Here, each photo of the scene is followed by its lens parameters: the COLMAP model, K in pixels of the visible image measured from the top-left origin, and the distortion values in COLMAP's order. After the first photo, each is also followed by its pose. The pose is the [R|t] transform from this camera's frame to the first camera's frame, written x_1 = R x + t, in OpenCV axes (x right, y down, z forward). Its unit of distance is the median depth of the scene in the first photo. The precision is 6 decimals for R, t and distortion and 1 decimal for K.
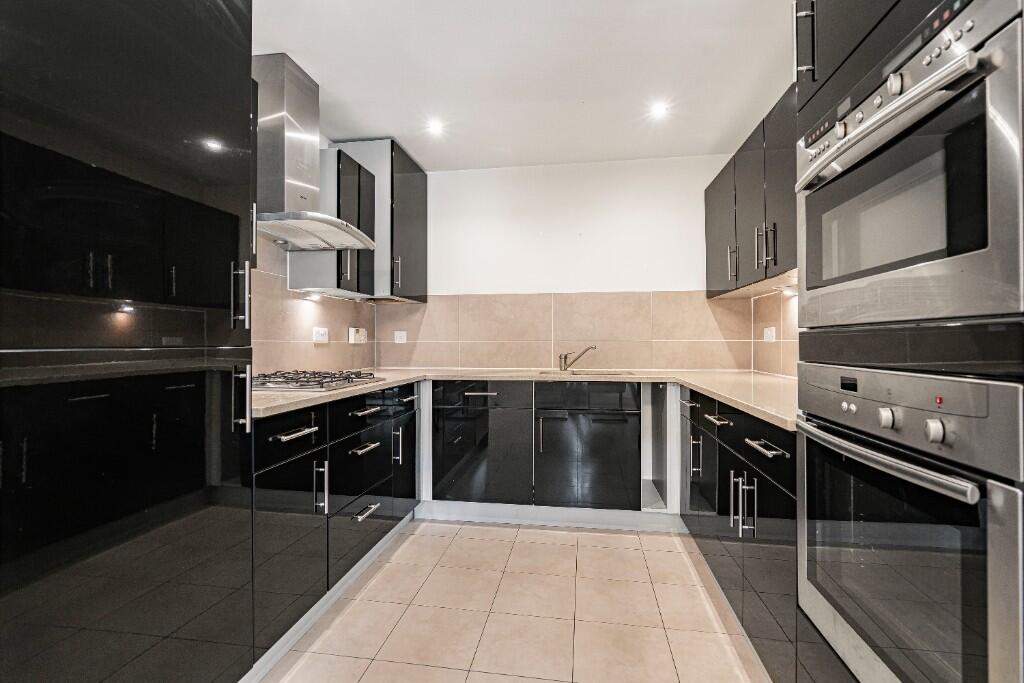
lens RADIAL K [[466.0, 0, 512.7], [0, 466.0, 343.2], [0, 0, 1]] dist [-0.008114, 0.000841]
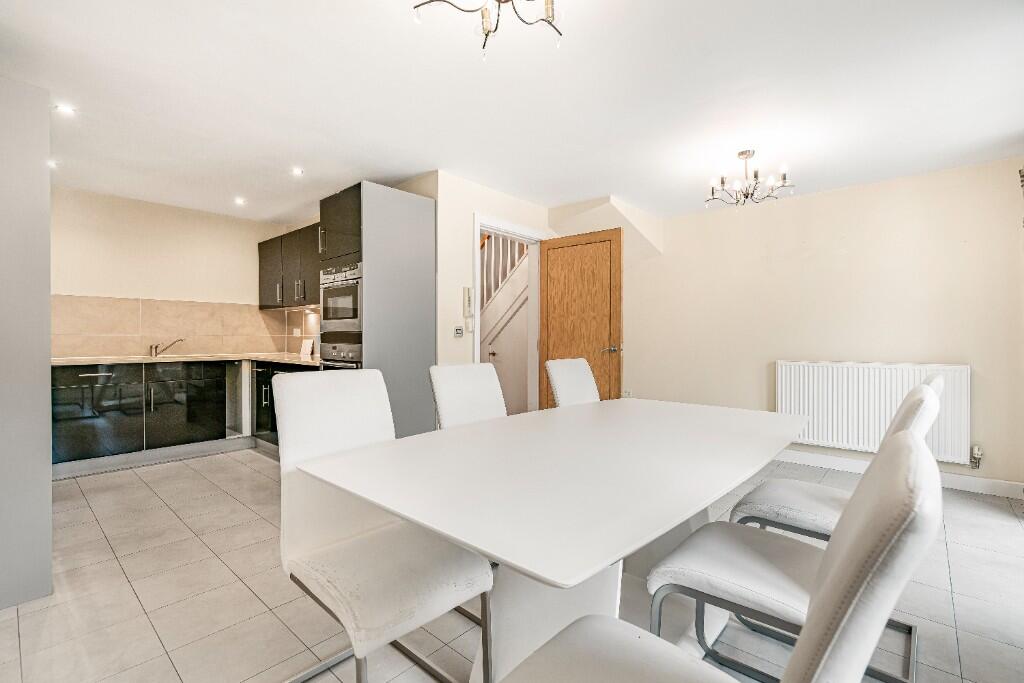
lens RADIAL K [[466.0, 0, 513.2], [0, 466.0, 345.4], [0, 0, 1]] dist [-0.008114, 0.000841]
pose [[0.549055, -0.009844, 0.835728, -0.480578], [-0.002476, 0.999907, 0.013404, 0.004838], [-0.835782, -0.009428, 0.548980, -0.671994]]
